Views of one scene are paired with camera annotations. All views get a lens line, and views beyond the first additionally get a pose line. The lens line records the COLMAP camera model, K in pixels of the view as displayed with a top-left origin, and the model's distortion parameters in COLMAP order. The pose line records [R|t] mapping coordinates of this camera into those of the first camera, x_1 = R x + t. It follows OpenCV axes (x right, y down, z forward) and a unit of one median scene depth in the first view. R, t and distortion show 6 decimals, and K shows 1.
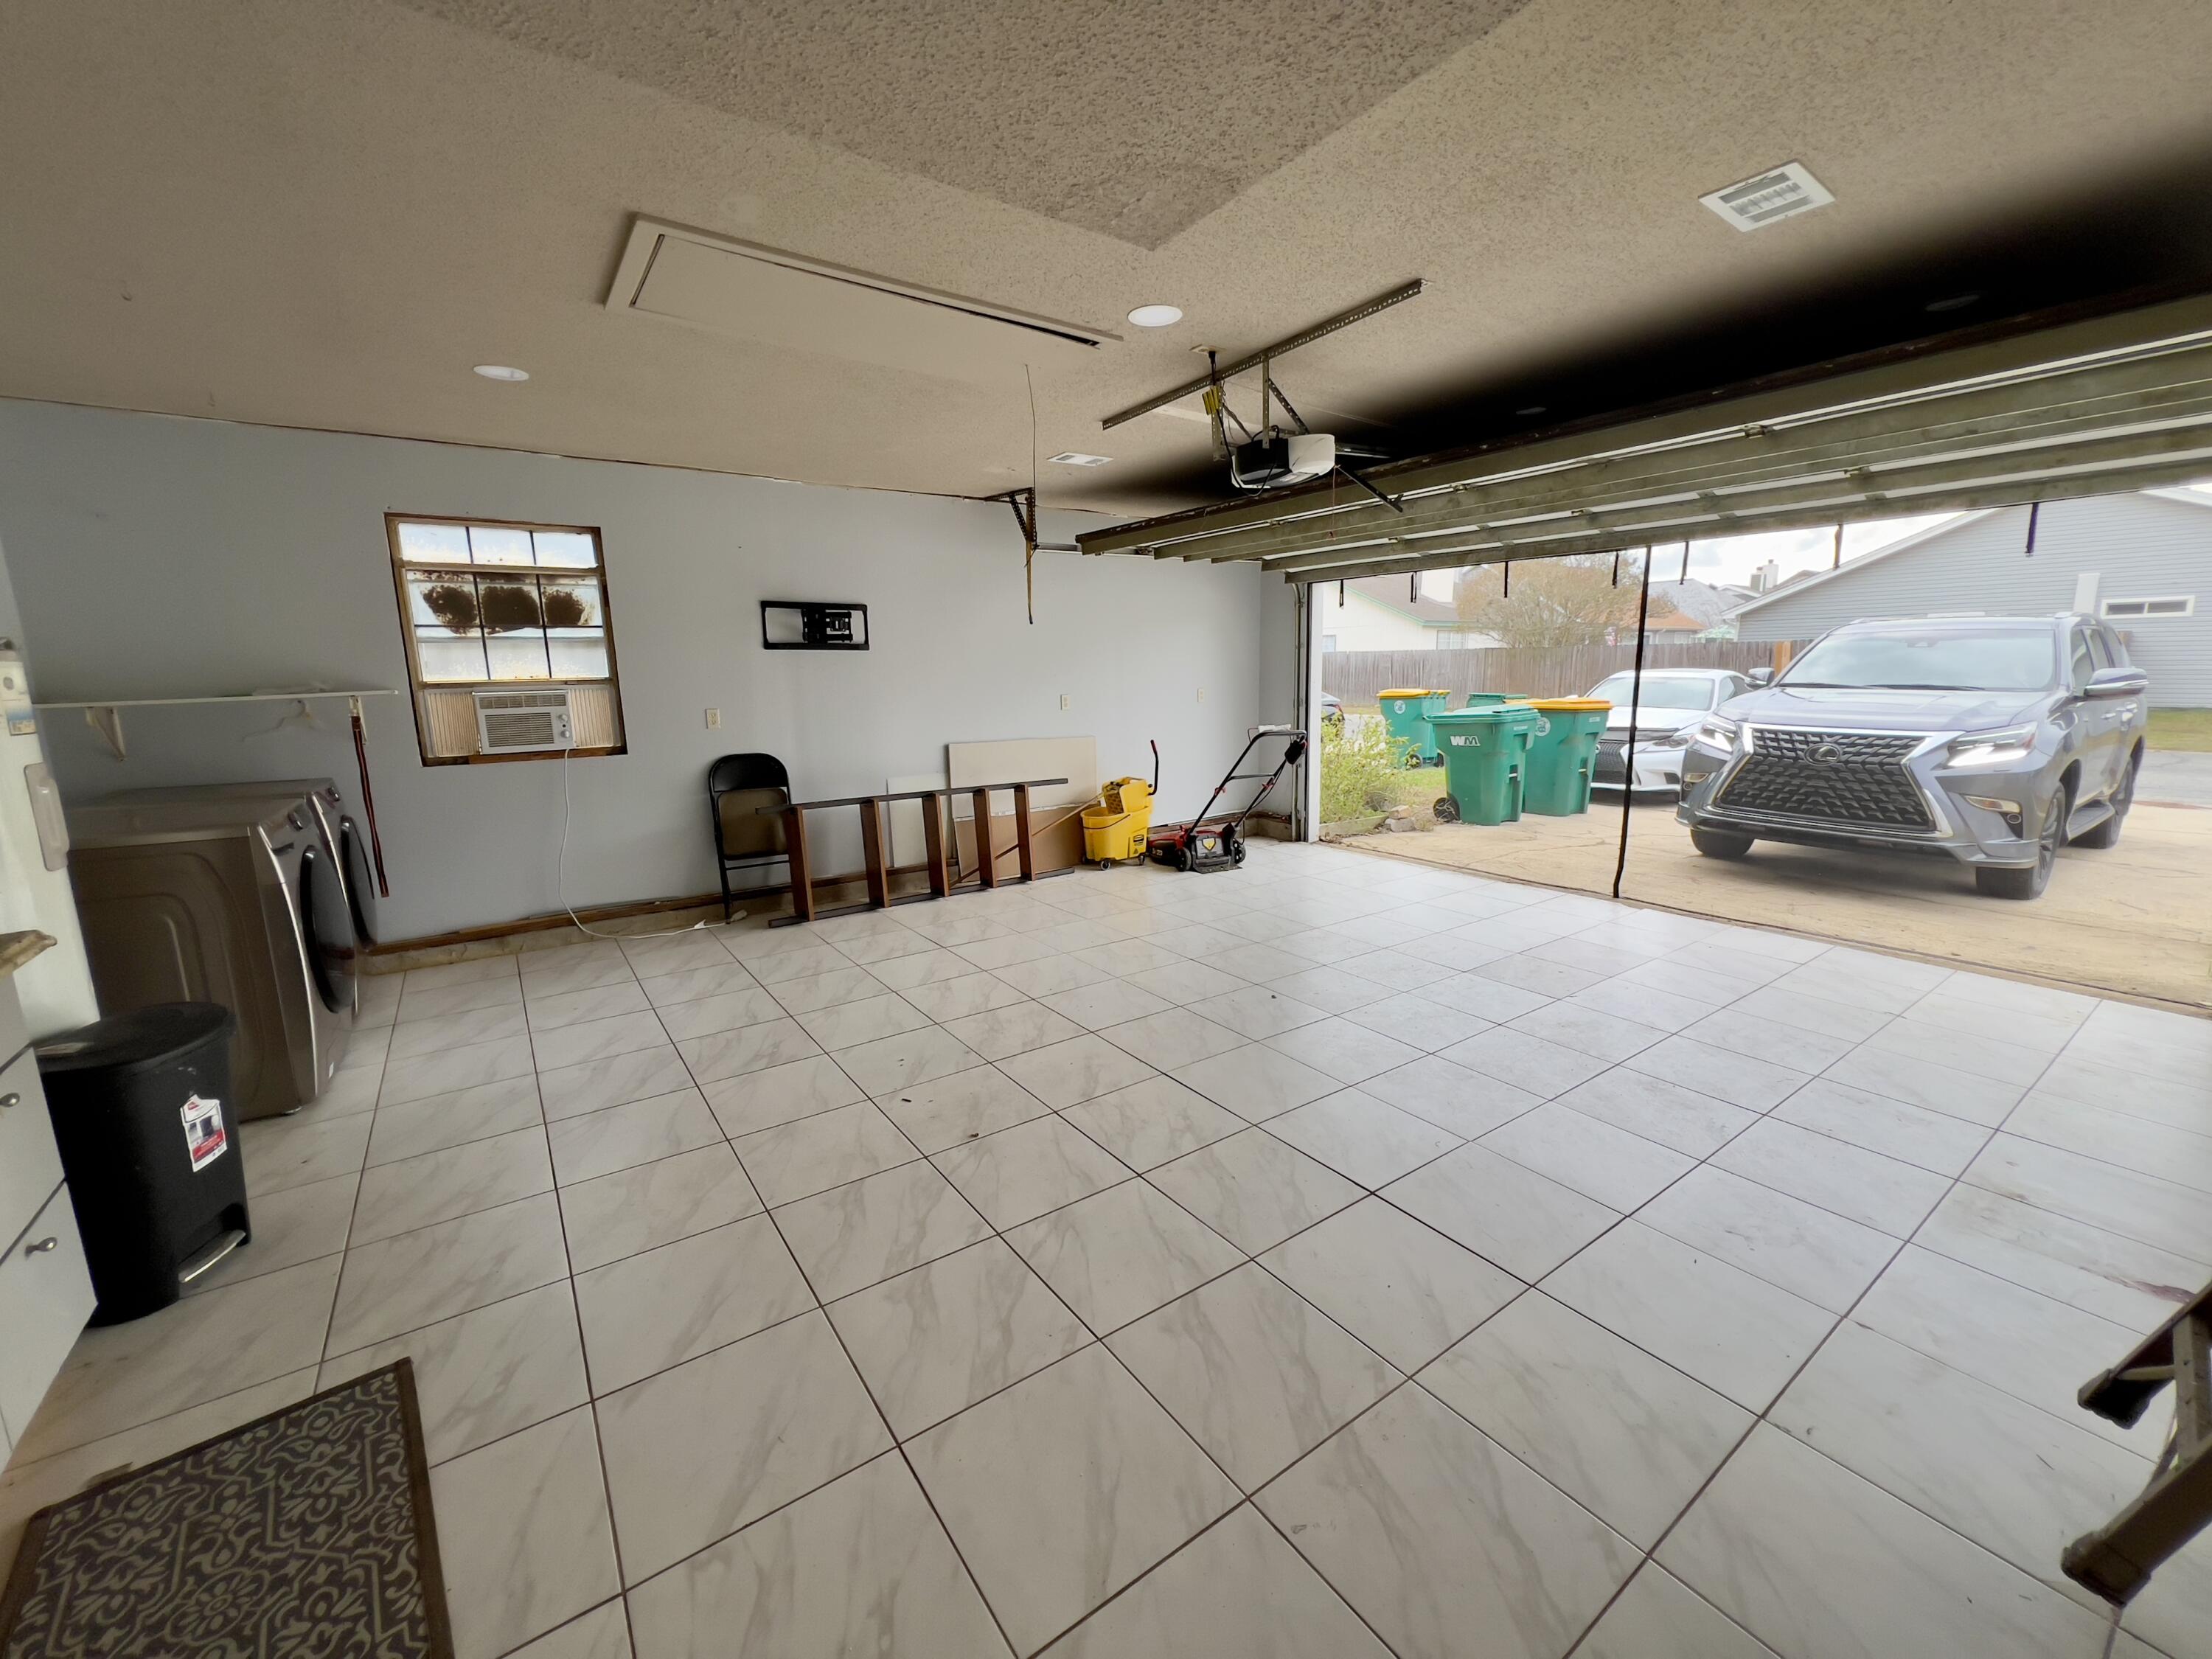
lens RADIAL K [[899.2, 0, 1106.0], [0, 899.2, 829.5], [0, 0, 1]] dist [-0.001359, -0.000136]
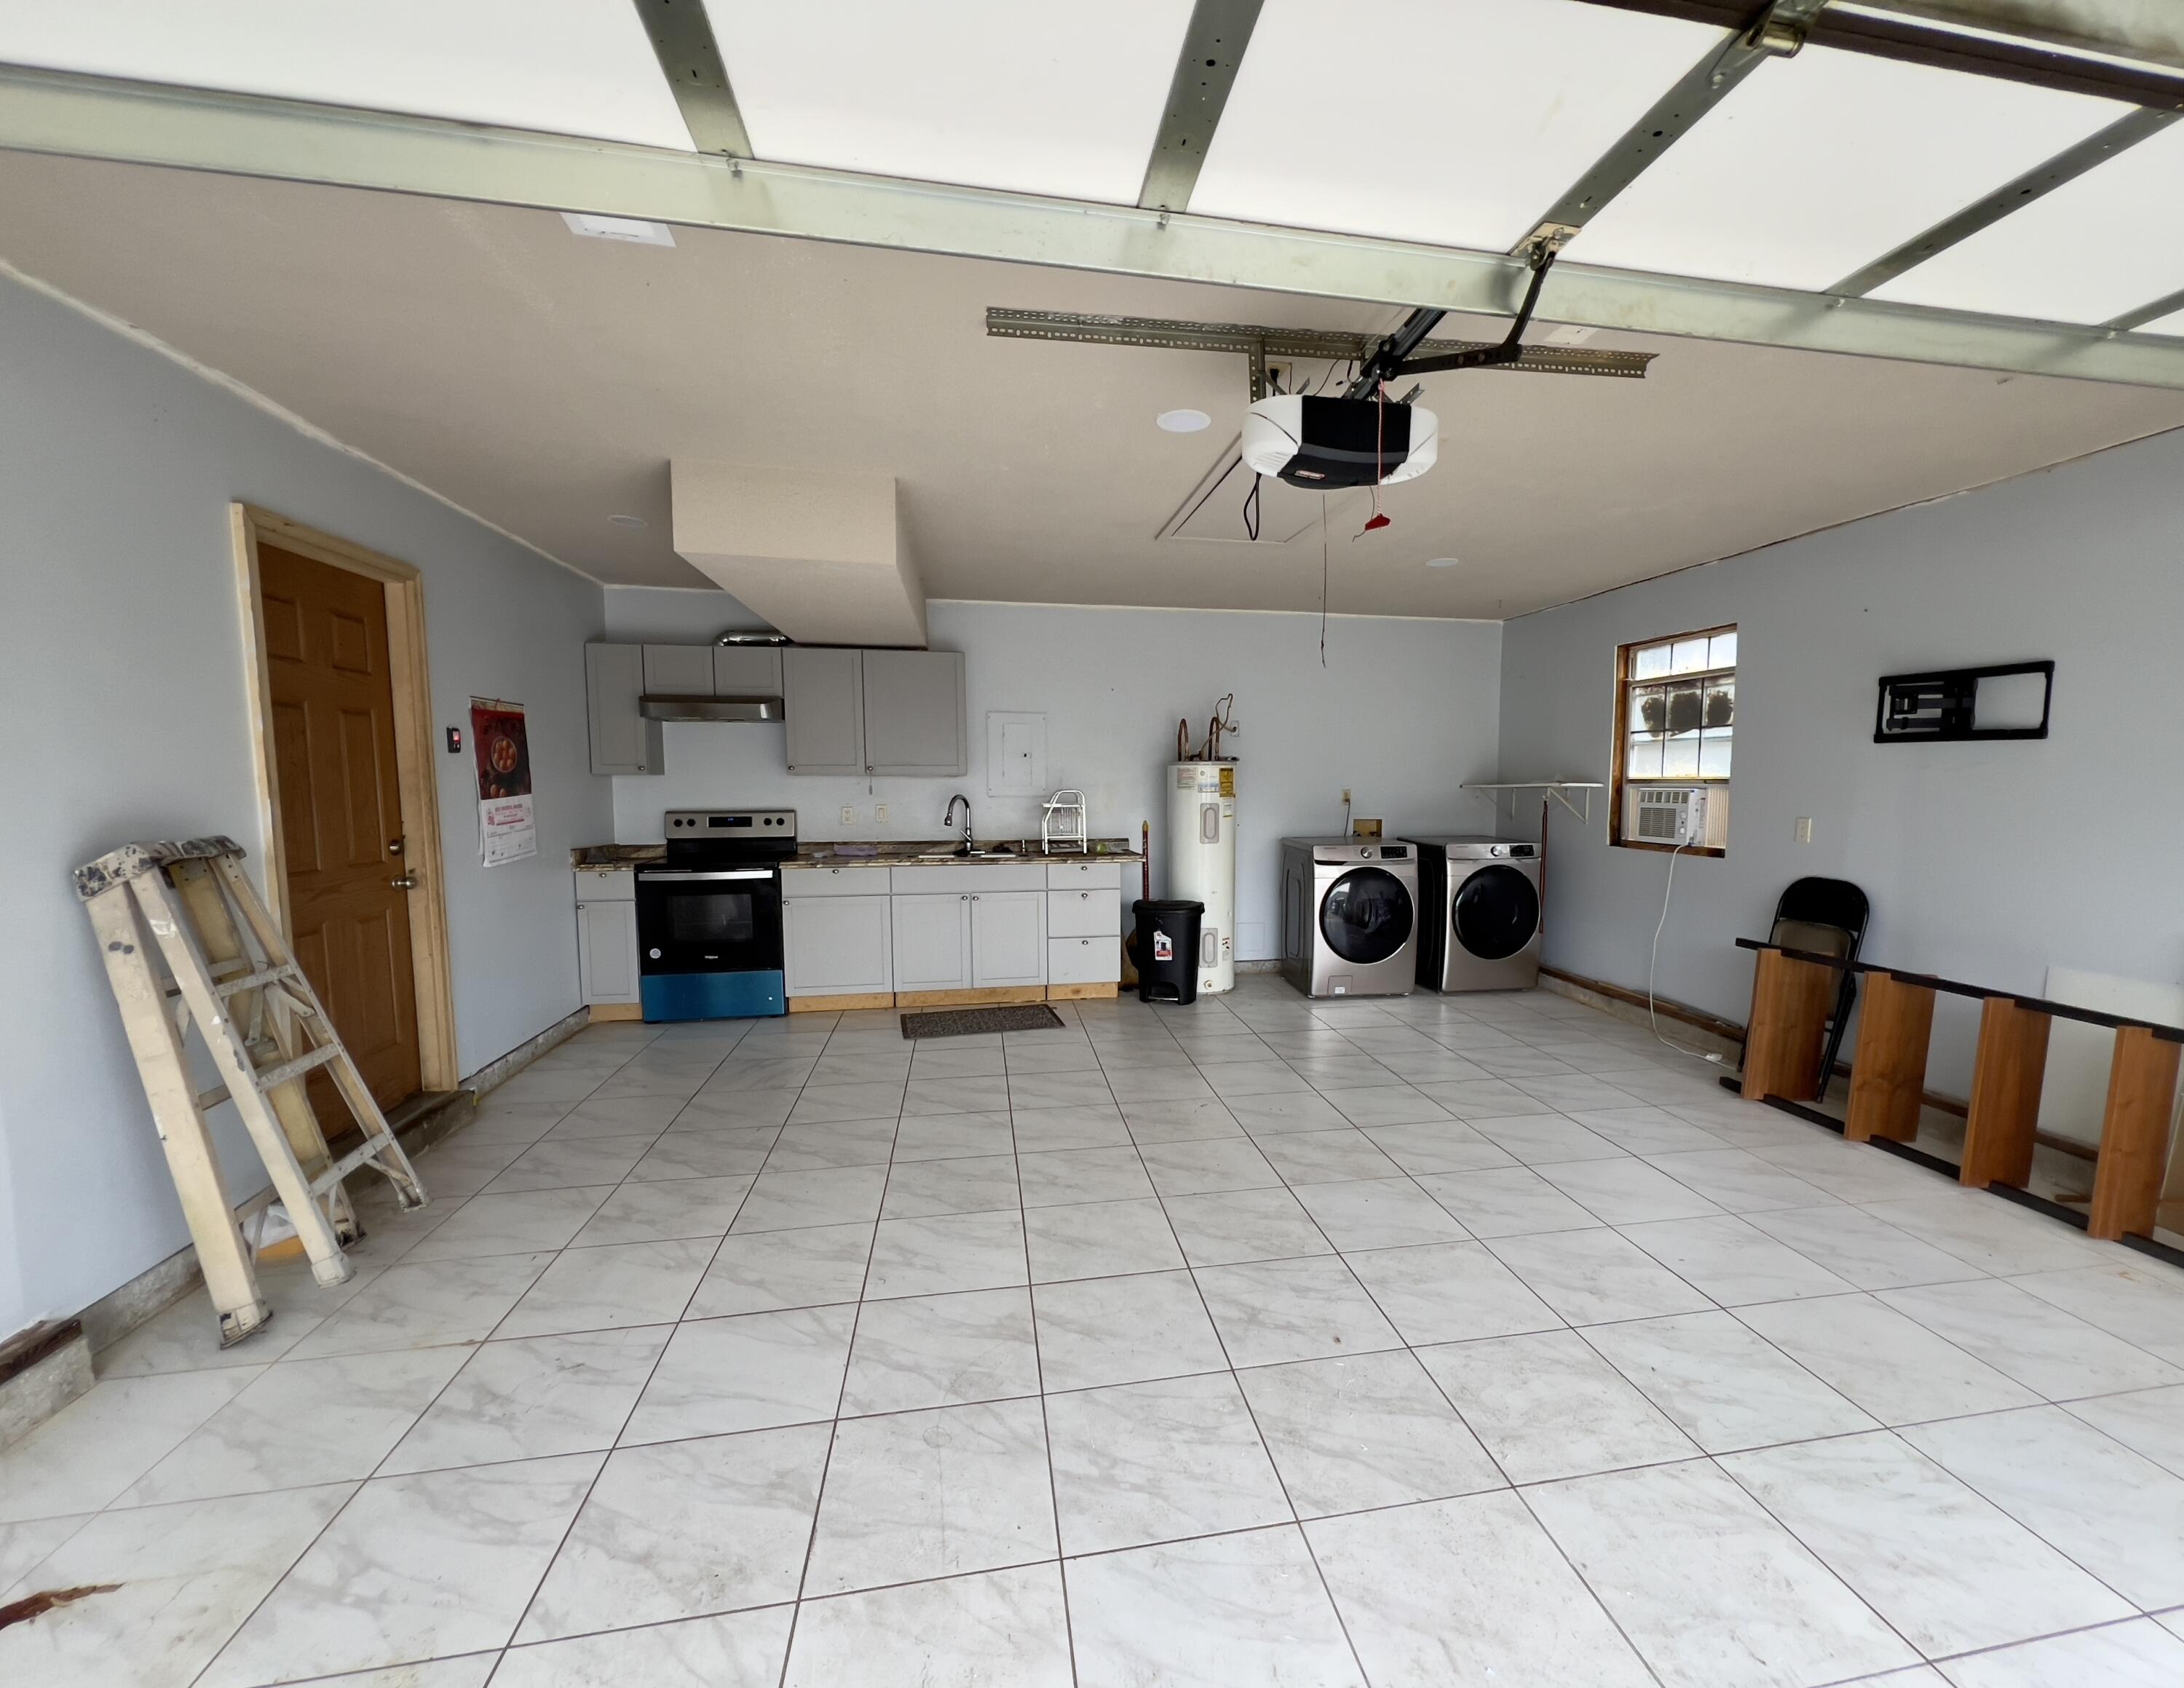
lens RADIAL K [[835.5, 0, 1092.0], [0, 835.5, 844.0], [0, 0, 1]] dist [-0.000656, -0.000038]
pose [[-0.421685, 0.089814, -0.902283, 0.579178], [-0.156177, 0.973017, 0.169845, -0.155538], [0.893191, 0.212537, -0.396280, 0.818207]]
